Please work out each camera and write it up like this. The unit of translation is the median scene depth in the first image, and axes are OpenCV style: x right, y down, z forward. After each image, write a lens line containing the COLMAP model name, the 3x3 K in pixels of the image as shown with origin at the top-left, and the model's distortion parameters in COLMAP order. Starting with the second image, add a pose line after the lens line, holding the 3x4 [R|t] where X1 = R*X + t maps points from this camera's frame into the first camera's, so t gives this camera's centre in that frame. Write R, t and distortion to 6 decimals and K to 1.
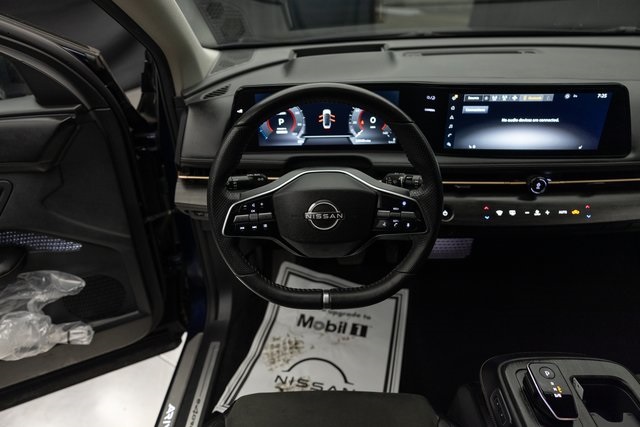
lens RADIAL K [[427.9, 0, 320.0], [0, 427.9, 213.5], [0, 0, 1]] dist [0.002337, 0.002605]
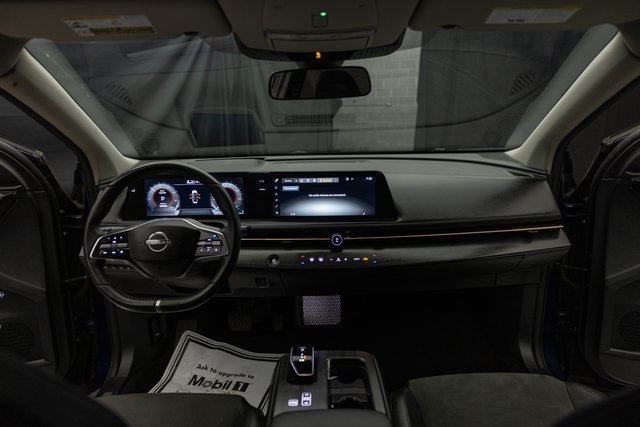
lens RADIAL K [[427.9, 0, 320.0], [0, 427.9, 213.5], [0, 0, 1]] dist [0.002337, 0.002605]
pose [[0.999708, 0.003652, 0.023904, 0.408248], [0.004098, 0.948645, -0.316317, 0.292196], [-0.023832, 0.316322, 0.948352, -0.358363]]
